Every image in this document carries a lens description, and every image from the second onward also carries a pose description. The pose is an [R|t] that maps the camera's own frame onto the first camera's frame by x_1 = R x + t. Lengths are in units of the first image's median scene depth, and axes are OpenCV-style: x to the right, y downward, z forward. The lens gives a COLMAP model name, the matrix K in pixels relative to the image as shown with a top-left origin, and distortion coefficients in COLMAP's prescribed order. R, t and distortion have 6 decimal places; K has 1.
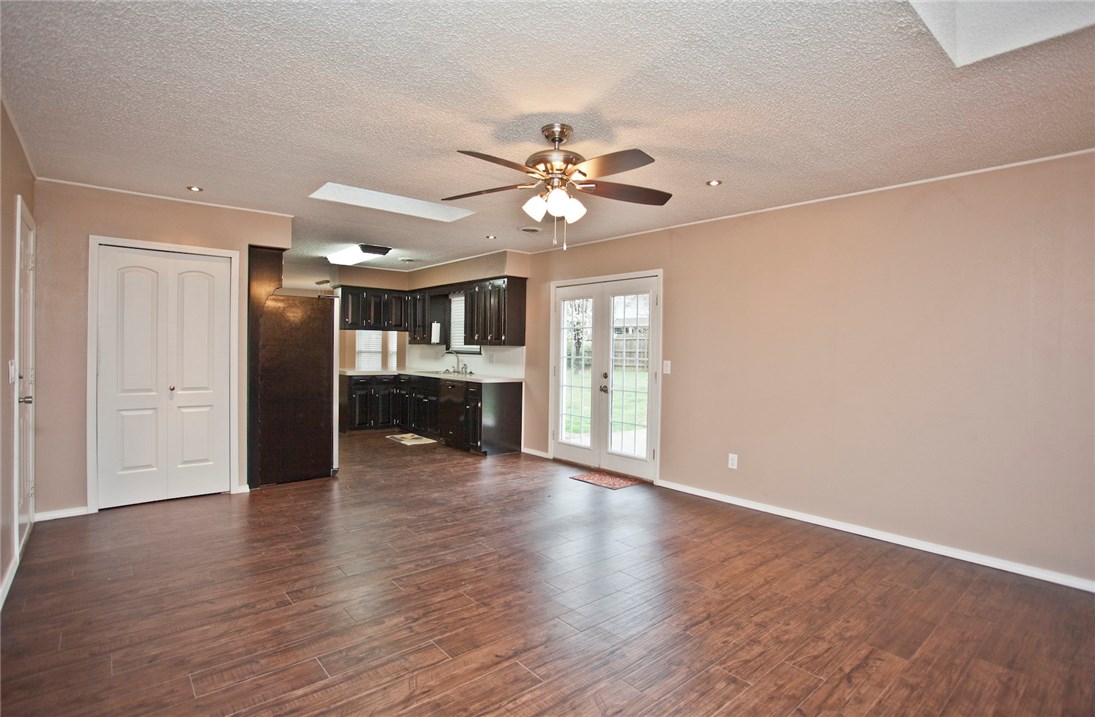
lens RADIAL K [[535.8, 0, 547.5], [0, 535.8, 358.5], [0, 0, 1]] dist [-0.056096, 0.000732]
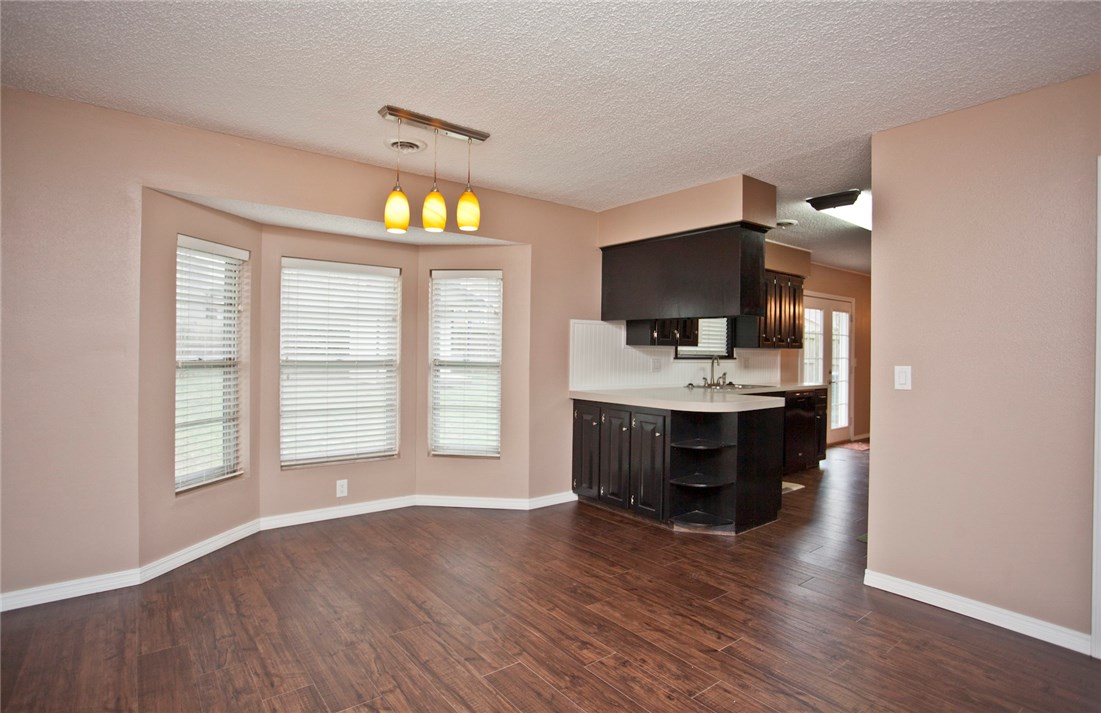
lens RADIAL K [[546.1, 0, 546.9], [0, 546.1, 346.9], [0, 0, 1]] dist [-0.047926, -0.000014]
pose [[0.044442, -0.009958, 0.998962, -1.995747], [0.006796, 0.999930, 0.009665, -0.073210], [-0.998989, 0.006359, 0.044506, 2.685009]]
